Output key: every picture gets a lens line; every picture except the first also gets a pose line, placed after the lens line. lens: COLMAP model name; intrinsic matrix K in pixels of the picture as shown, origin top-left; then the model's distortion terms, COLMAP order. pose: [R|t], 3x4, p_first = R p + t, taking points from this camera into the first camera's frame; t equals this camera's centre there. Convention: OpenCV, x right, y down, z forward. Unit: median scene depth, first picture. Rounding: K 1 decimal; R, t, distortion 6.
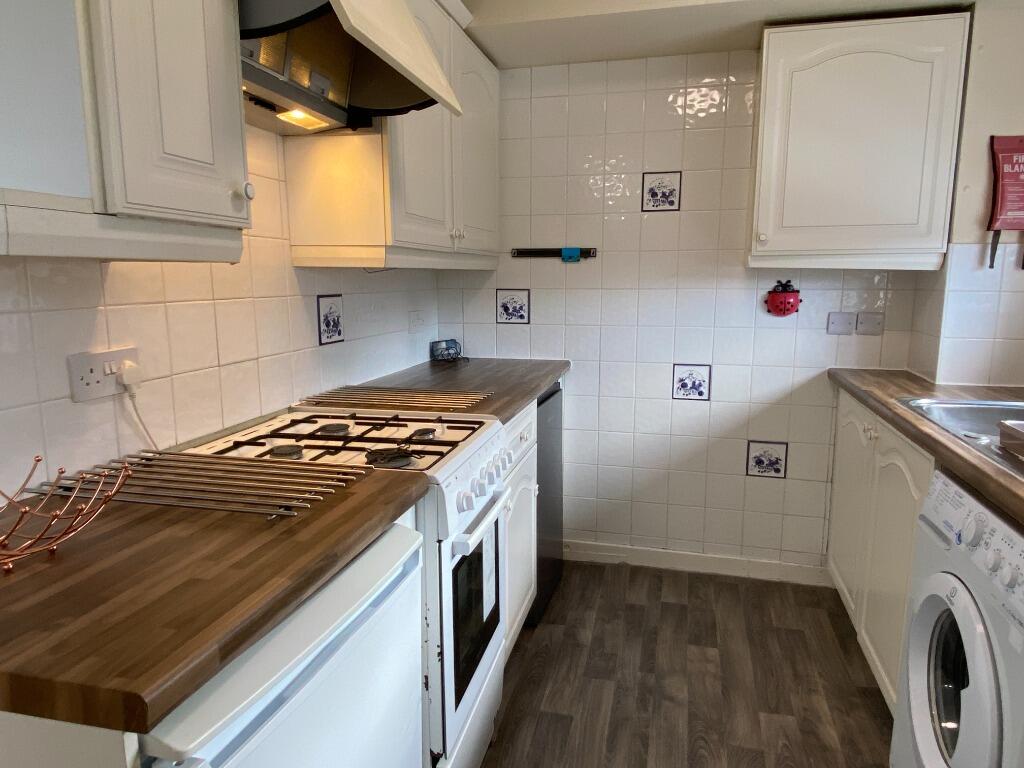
lens RADIAL K [[670.8, 0, 512.0], [0, 670.8, 384.0], [0, 0, 1]] dist [0.075944, -0.095692]
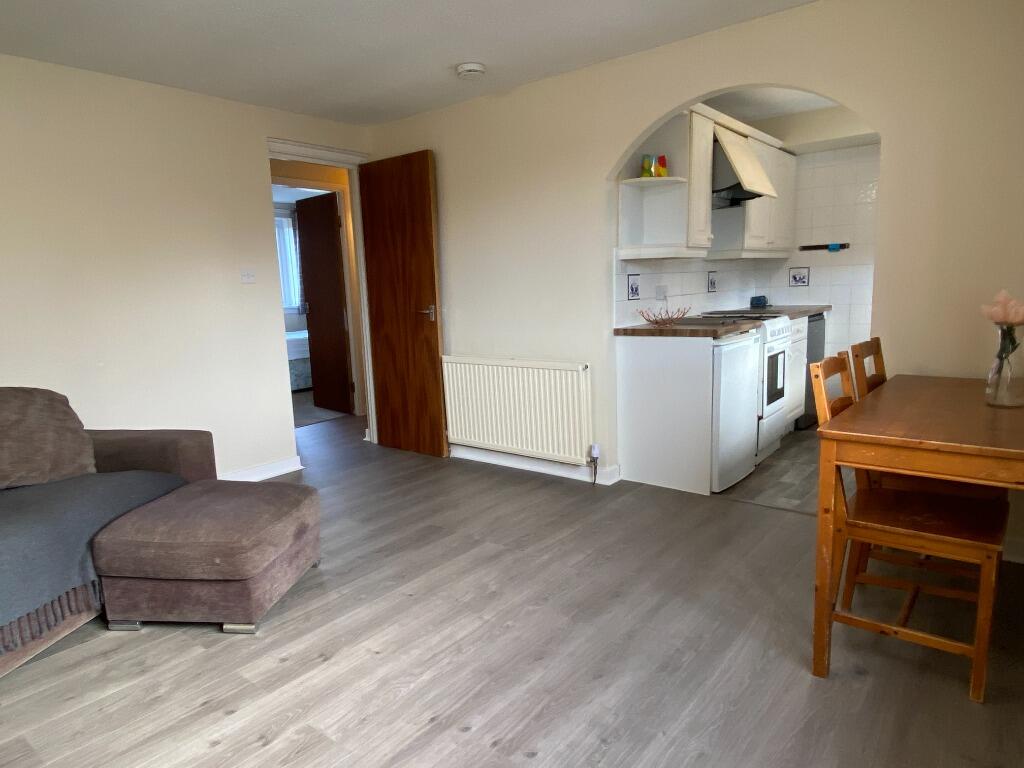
lens RADIAL K [[643.7, 0, 512.0], [0, 643.7, 384.0], [0, 0, 1]] dist [0.045446, 0.000062]
pose [[0.908953, 0.036526, -0.415295, 0.042063], [-0.033285, 0.999333, 0.015043, 0.204344], [0.415567, 0.000150, 0.909563, -1.101055]]
